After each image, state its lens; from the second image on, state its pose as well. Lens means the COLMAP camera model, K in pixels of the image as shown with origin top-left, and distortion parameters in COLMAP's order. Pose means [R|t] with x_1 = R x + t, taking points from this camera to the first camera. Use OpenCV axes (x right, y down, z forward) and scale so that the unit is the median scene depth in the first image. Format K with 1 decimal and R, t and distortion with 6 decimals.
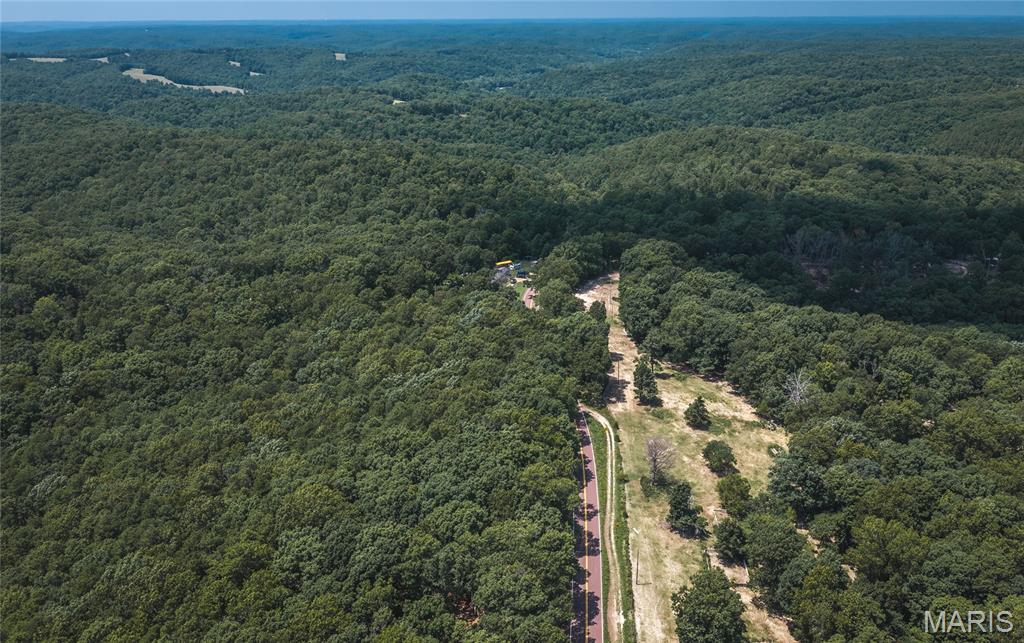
lens RADIAL K [[854.9, 0, 512.0], [0, 854.9, 321.5], [0, 0, 1]] dist [0.008131, -0.003962]
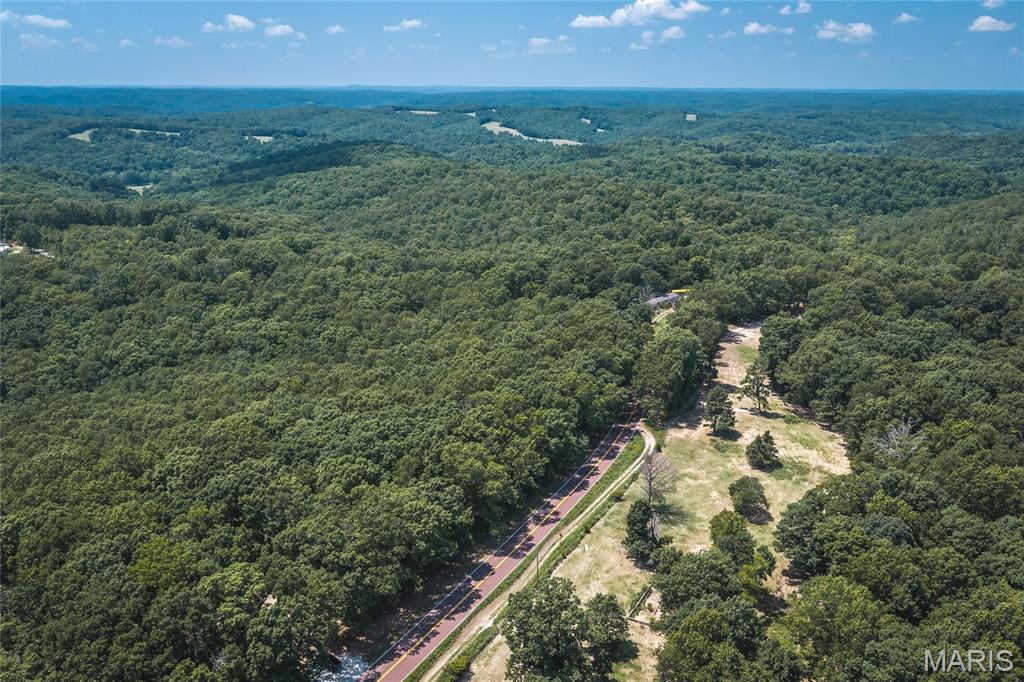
lens RADIAL K [[877.1, 0, 512.0], [0, 877.1, 341.0], [0, 0, 1]] dist [0.041757, -0.090960]
pose [[0.918576, 0.121972, -0.375954, 0.064164], [-0.143624, 0.989177, -0.029999, 0.013352], [0.368226, 0.081553, 0.926153, 0.025348]]
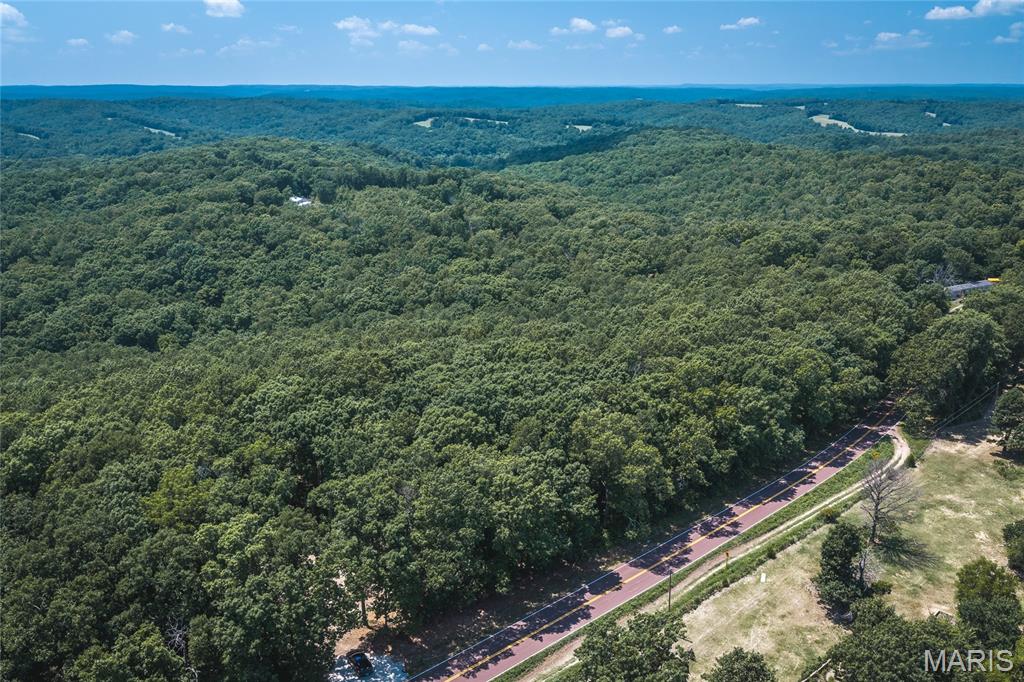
lens RADIAL K [[865.8, 0, 513.3], [0, 865.8, 327.3], [0, 0, 1]] dist [0.006072, -0.019333]
pose [[0.719647, 0.192940, -0.666995, 0.066552], [-0.234399, 0.971732, 0.028188, 0.016214], [0.653579, 0.136057, 0.744529, 0.067839]]
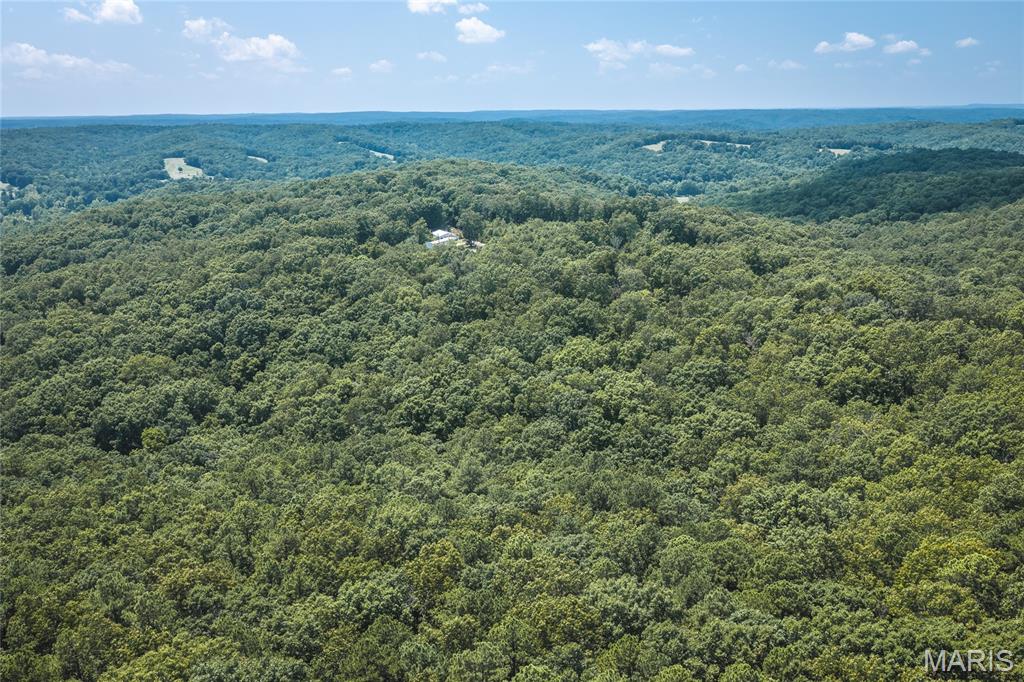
lens RADIAL K [[902.7, 0, 512.0], [0, 902.7, 341.0], [0, 0, 1]] dist [0.007778, -0.014811]
pose [[0.508853, 0.212971, -0.834094, 0.013894], [-0.277670, 0.957733, 0.075143, -0.003617], [0.814842, 0.193366, 0.546481, 0.147998]]
